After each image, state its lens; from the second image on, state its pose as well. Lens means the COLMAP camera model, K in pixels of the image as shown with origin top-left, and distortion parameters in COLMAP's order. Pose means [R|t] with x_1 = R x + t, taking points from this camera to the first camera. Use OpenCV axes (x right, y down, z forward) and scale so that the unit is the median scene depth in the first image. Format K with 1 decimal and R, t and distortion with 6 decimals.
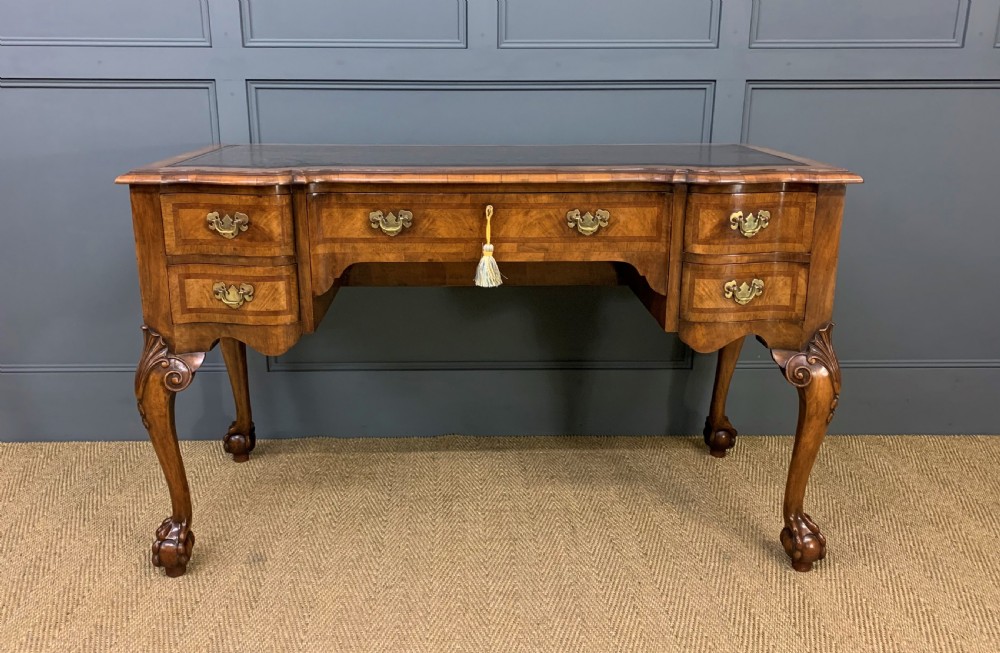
lens RADIAL K [[804.7, 0, 476.8], [0, 804.7, 312.0], [0, 0, 1]] dist [0.015638, 0.012329]
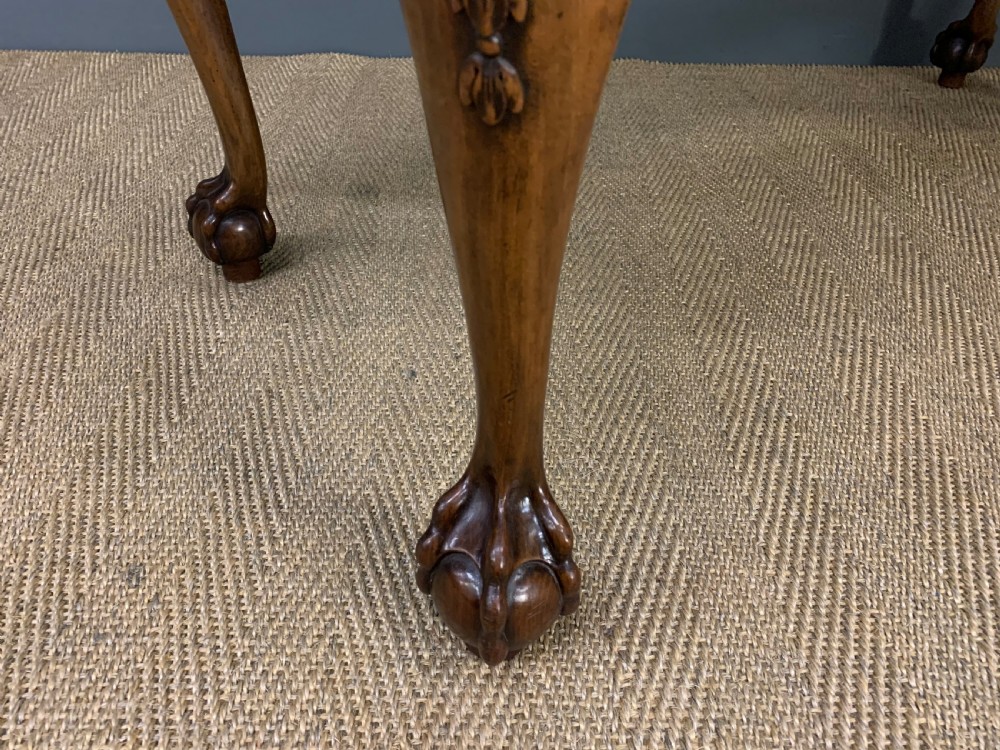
lens RADIAL K [[757.5, 0, 501.7], [0, 757.5, 349.2], [0, 0, 1]] dist [0.017685, -0.014086]
pose [[0.999137, 0.032828, -0.025444, -0.163639], [-0.021965, 0.937568, 0.347107, 0.238026], [0.035251, -0.346248, 0.937480, 0.463866]]
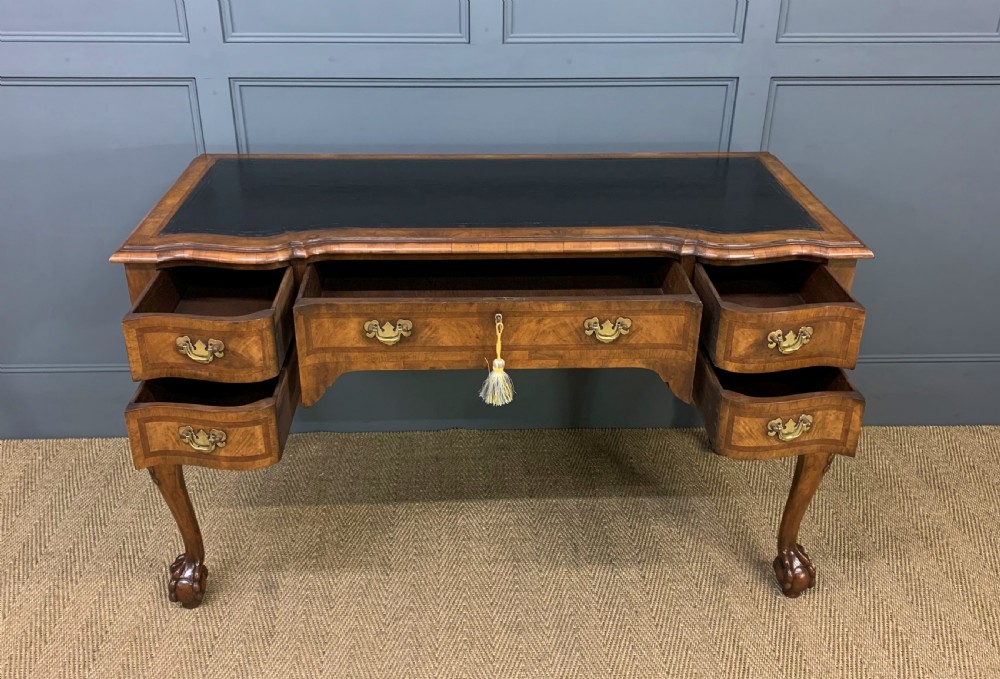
lens RADIAL K [[892.2, 0, 492.4], [0, 892.2, 323.6], [0, 0, 1]] dist [0.026689, -0.008344]
pose [[0.999865, -0.002221, 0.016278, -0.004459], [-0.000917, 0.981735, 0.190254, -0.266096], [-0.016404, -0.190243, 0.981600, -0.074052]]
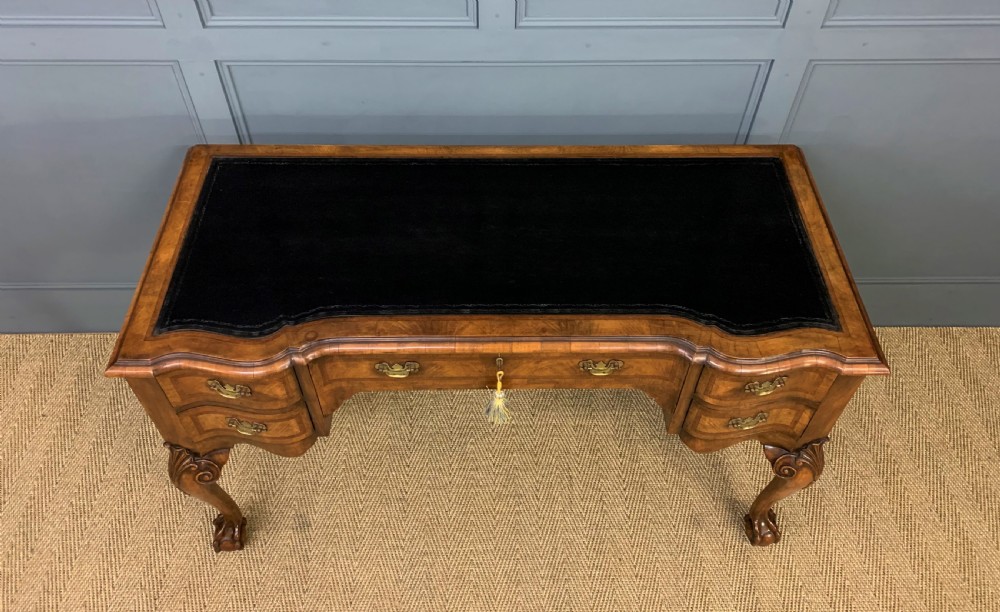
lens RADIAL K [[760.7, 0, 500.3], [0, 760.7, 238.6], [0, 0, 1]] dist [0.003769, 0.027588]
pose [[0.999938, 0.008984, 0.006517, 0.009405], [-0.011072, 0.848632, 0.528868, -0.708331], [-0.000779, -0.528907, 0.848679, 0.294359]]
